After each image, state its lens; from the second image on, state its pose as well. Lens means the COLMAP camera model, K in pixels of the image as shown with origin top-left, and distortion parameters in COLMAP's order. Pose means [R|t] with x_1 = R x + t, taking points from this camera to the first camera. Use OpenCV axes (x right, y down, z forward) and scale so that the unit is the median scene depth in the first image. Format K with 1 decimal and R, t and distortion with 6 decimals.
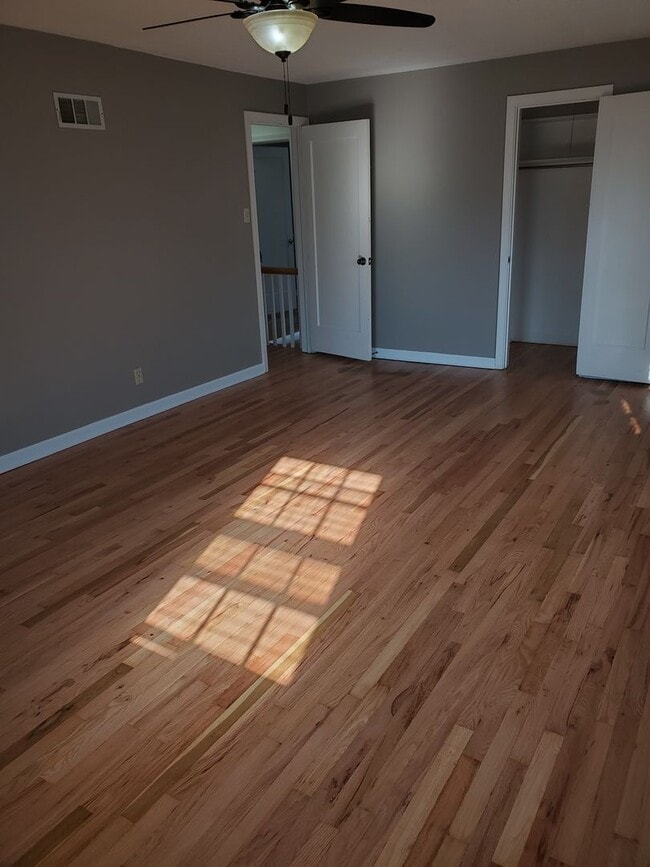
lens RADIAL K [[672.0, 0, 325.0], [0, 672.0, 433.5], [0, 0, 1]] dist [0.066654, -0.057375]
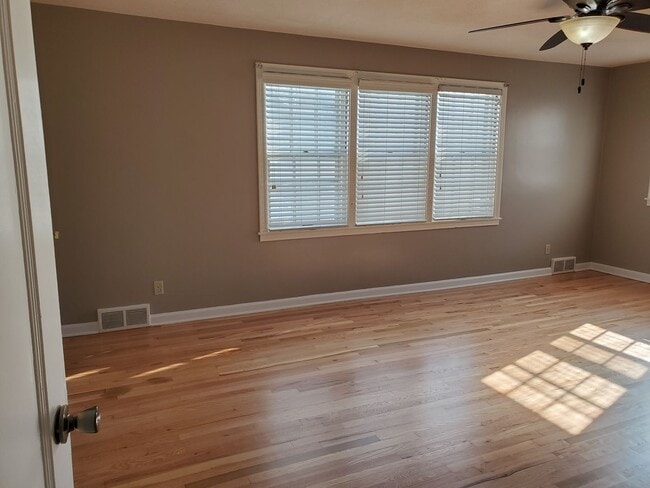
lens RADIAL K [[503.8, 0, 325.0], [0, 503.8, 244.0], [0, 0, 1]] dist [0.066654, -0.057375]
pose [[-0.844471, -0.071331, 0.530831, -0.142176], [0.194967, 0.882158, 0.428702, -0.597108], [-0.498856, 0.465521, -0.731049, 1.760506]]
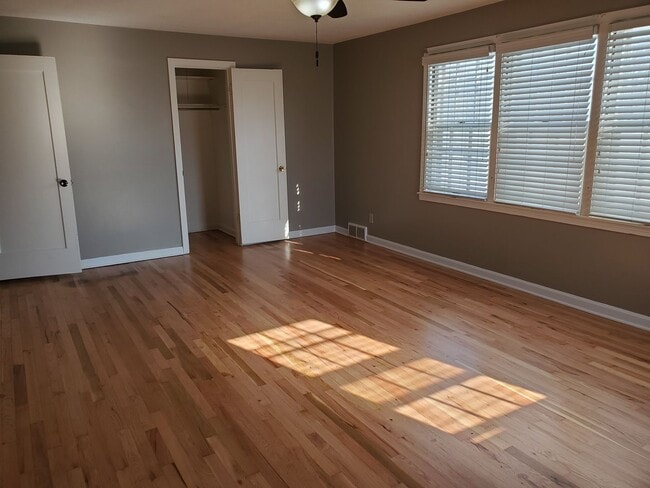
lens RADIAL K [[515.7, 0, 325.0], [0, 515.7, 244.0], [0, 0, 1]] dist [0.020283, -0.004108]
pose [[0.443161, -0.177584, 0.878677, -0.837151], [0.297971, 0.953630, 0.042450, -0.124607], [-0.845471, 0.243008, 0.475526, 0.475815]]
